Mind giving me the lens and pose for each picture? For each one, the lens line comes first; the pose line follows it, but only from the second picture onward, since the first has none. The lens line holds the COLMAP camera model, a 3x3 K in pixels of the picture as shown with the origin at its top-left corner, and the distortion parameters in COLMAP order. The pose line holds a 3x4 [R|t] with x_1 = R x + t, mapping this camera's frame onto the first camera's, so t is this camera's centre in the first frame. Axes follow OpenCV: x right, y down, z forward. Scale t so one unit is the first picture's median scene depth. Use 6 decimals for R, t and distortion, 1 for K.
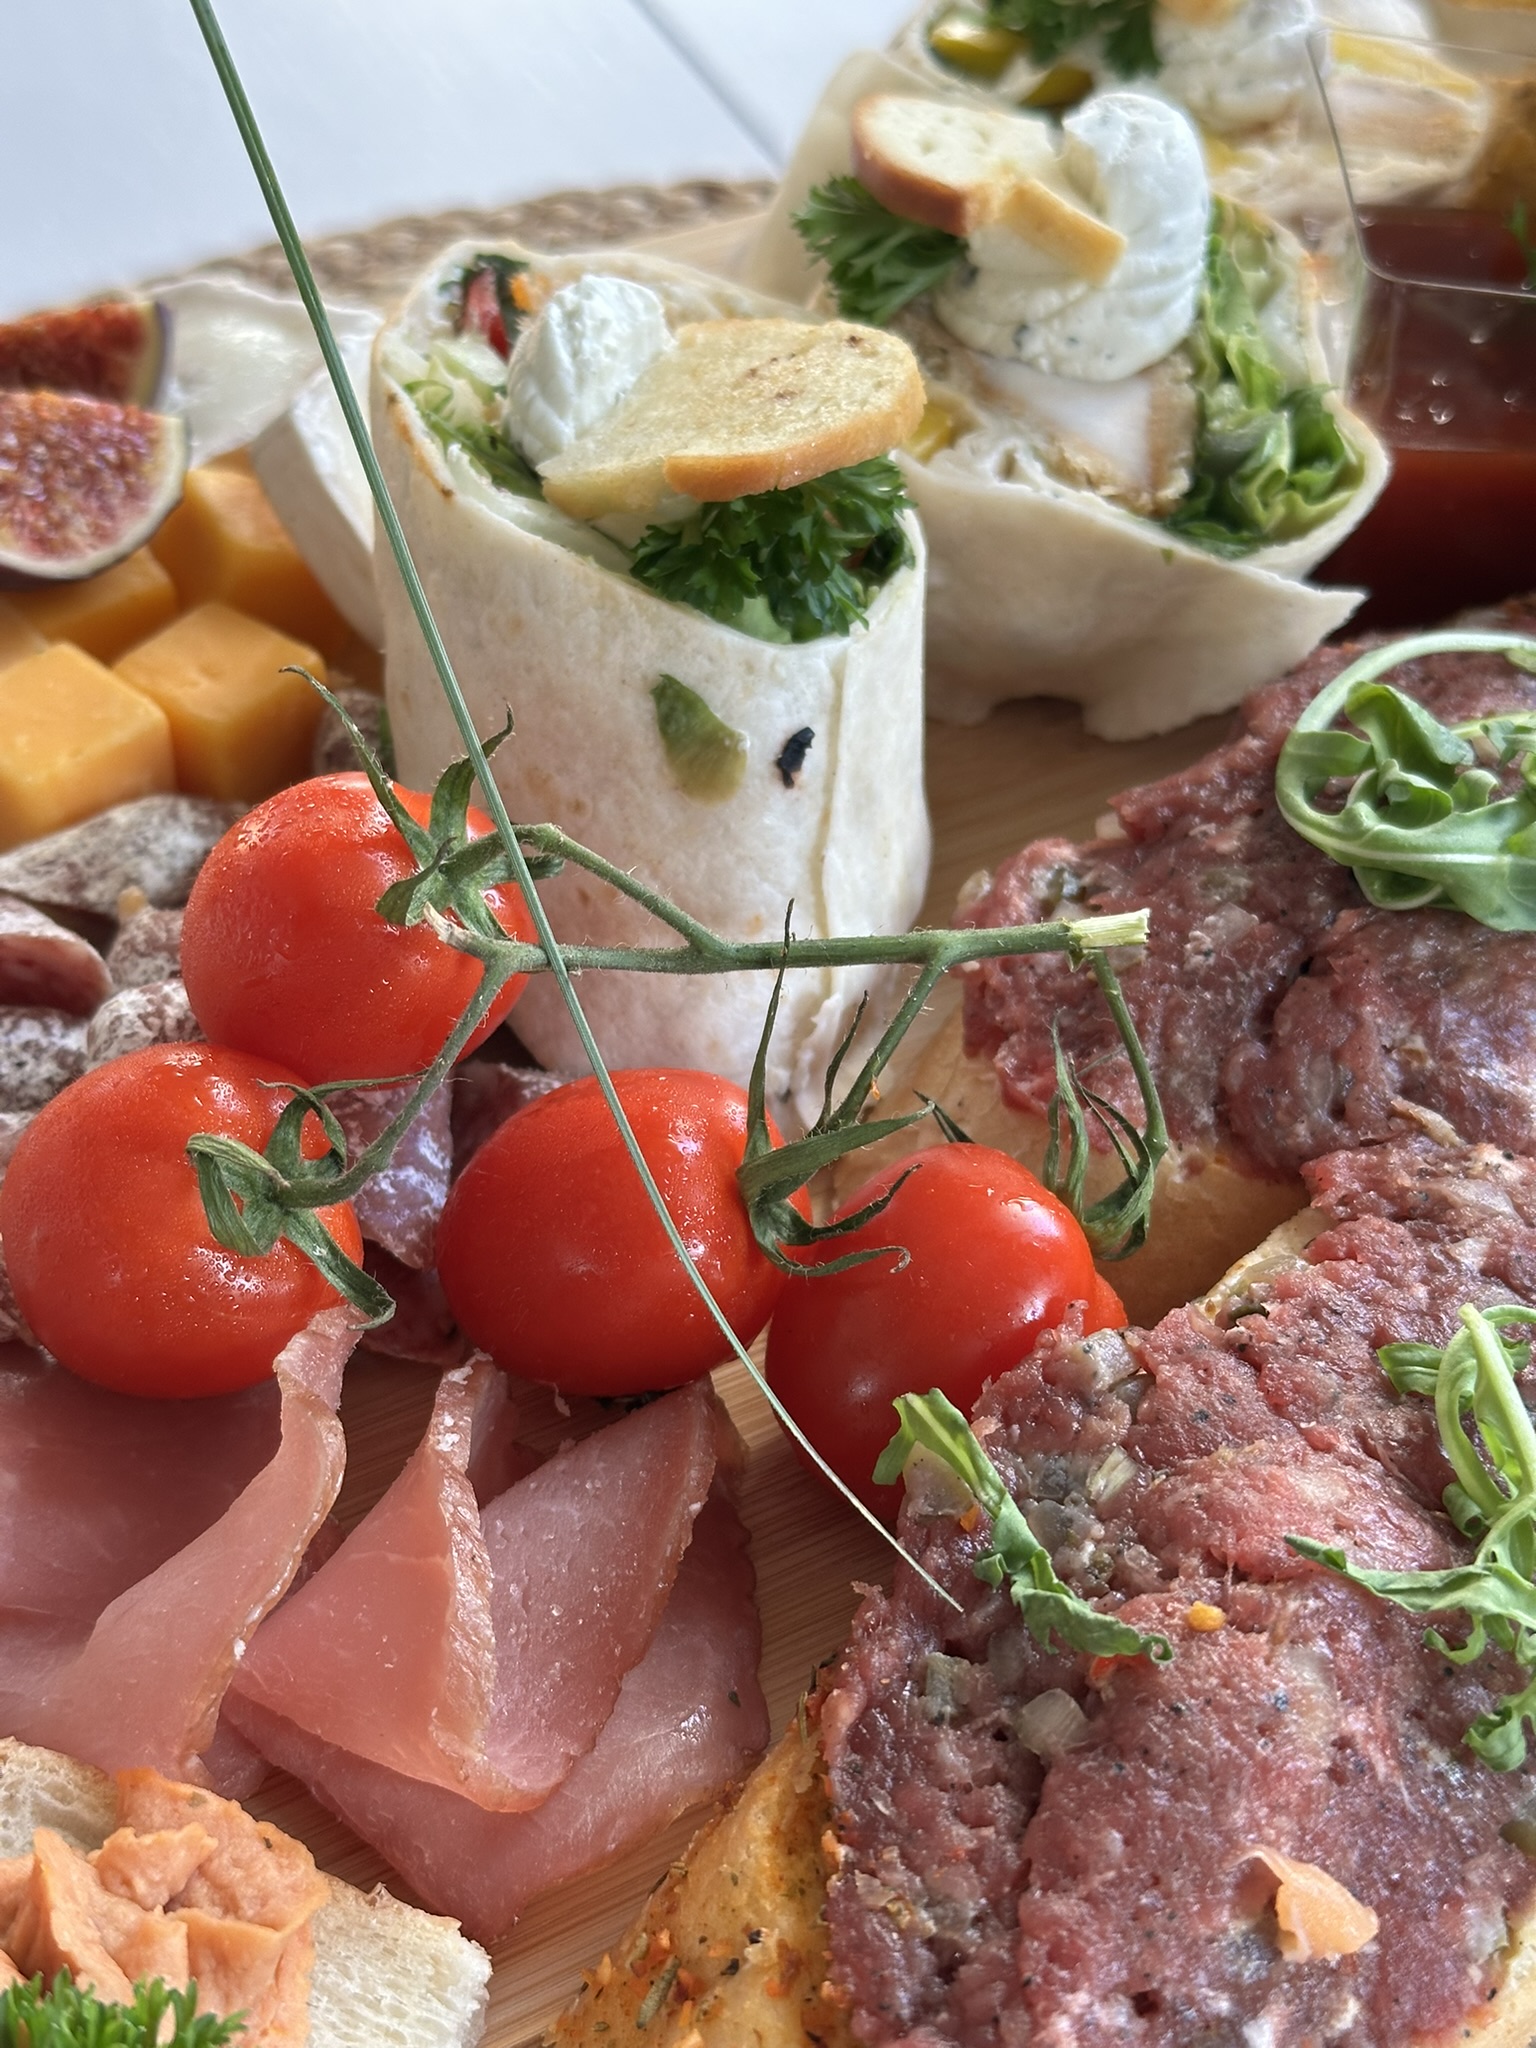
lens RADIAL K [[2868.0, 0, 729.4], [0, 2868.0, 1022.4], [0, 0, 1]] dist [0.059828, -0.008284]
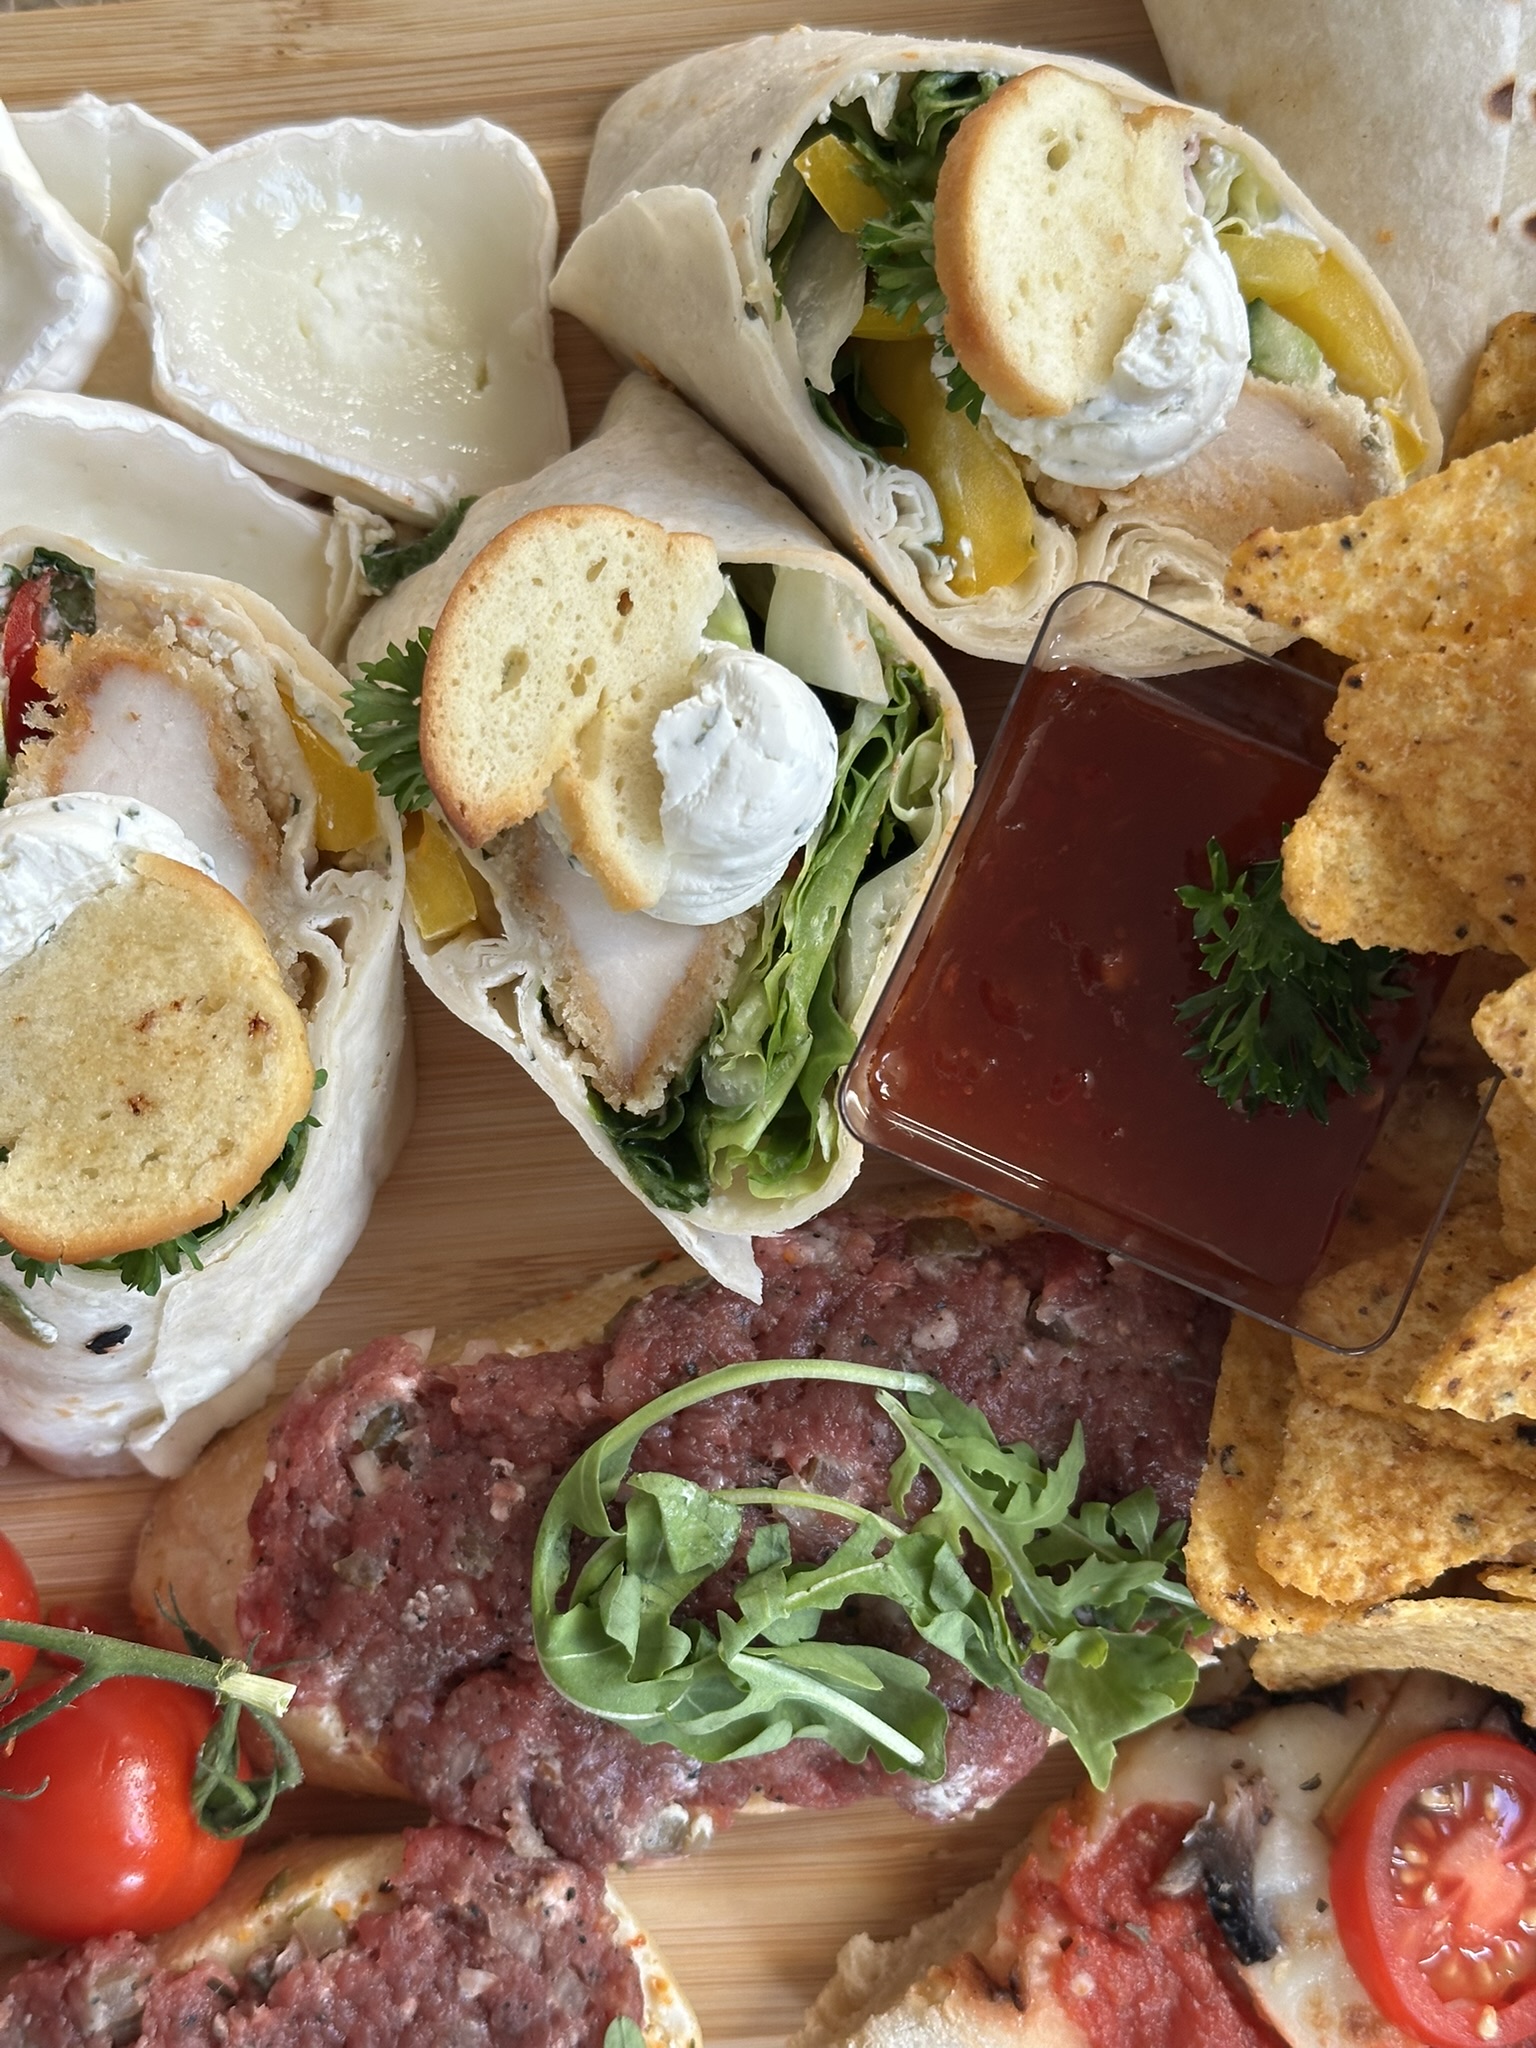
lens RADIAL K [[2868.0, 0, 729.4], [0, 2868.0, 1022.4], [0, 0, 1]] dist [0.059828, -0.008284]
pose [[0.922915, 0.380474, -0.058887, 0.250389], [-0.237195, 0.682382, 0.691443, -0.956167], [0.303260, -0.624176, 0.720027, 0.382525]]
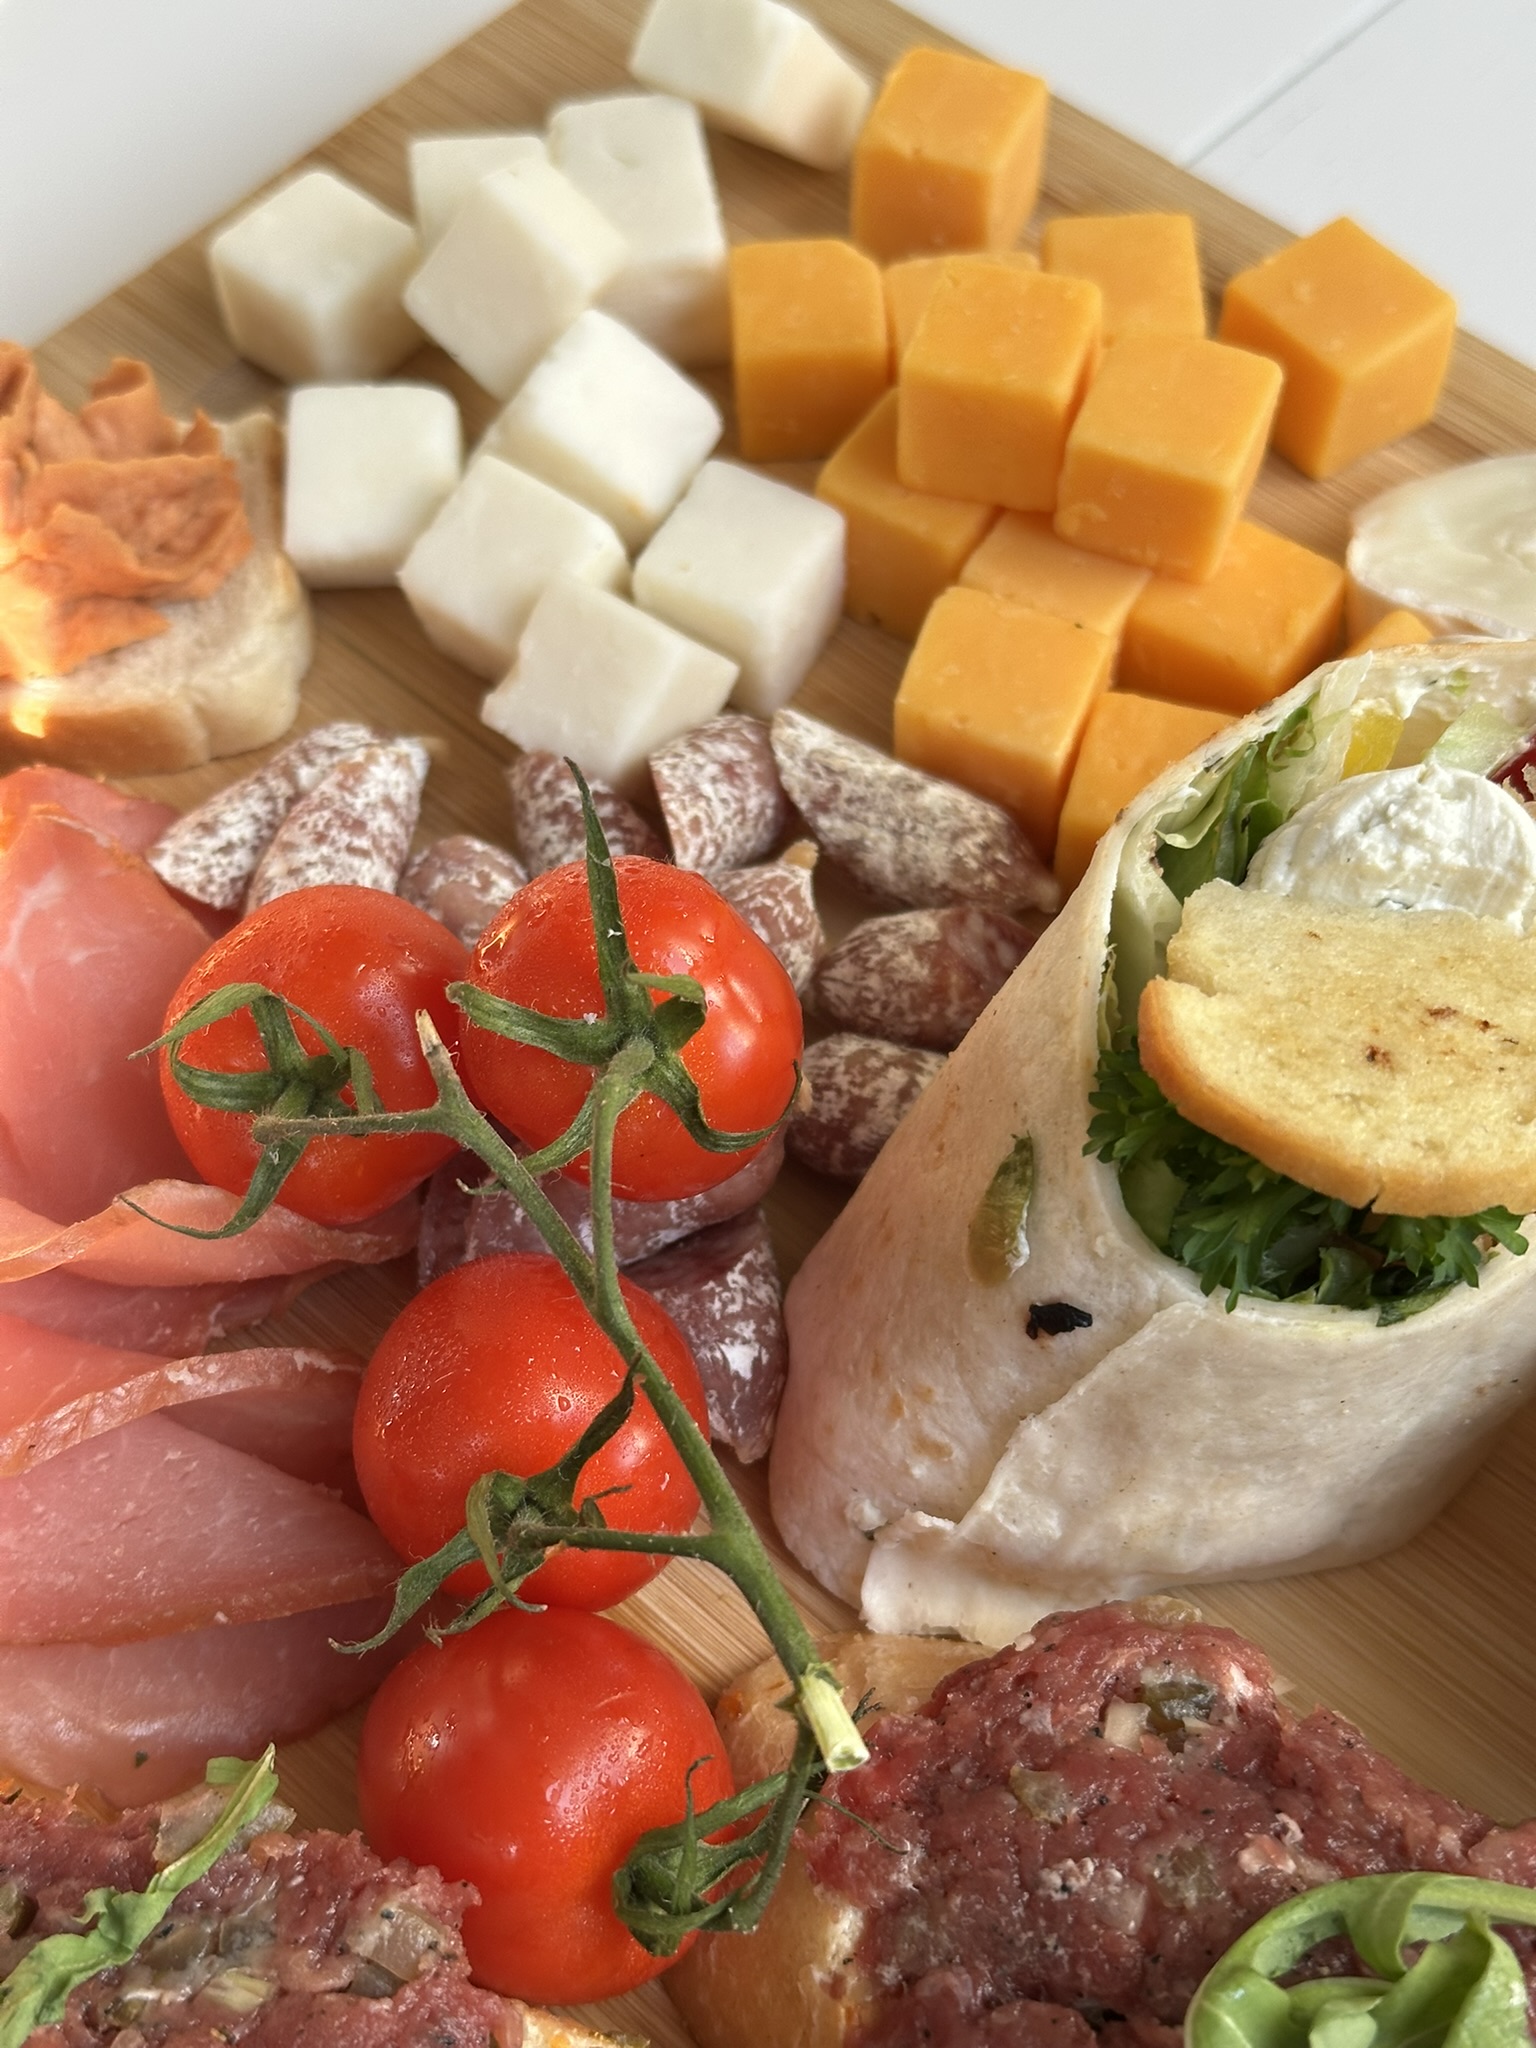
lens RADIAL K [[2868.0, 0, 729.4], [0, 2868.0, 1022.4], [0, 0, 1]] dist [0.059828, -0.008284]
pose [[0.342377, 0.774767, -0.531520, 0.369666], [-0.639833, 0.606526, 0.471953, -0.482240], [0.688035, 0.178498, 0.703382, 0.326775]]
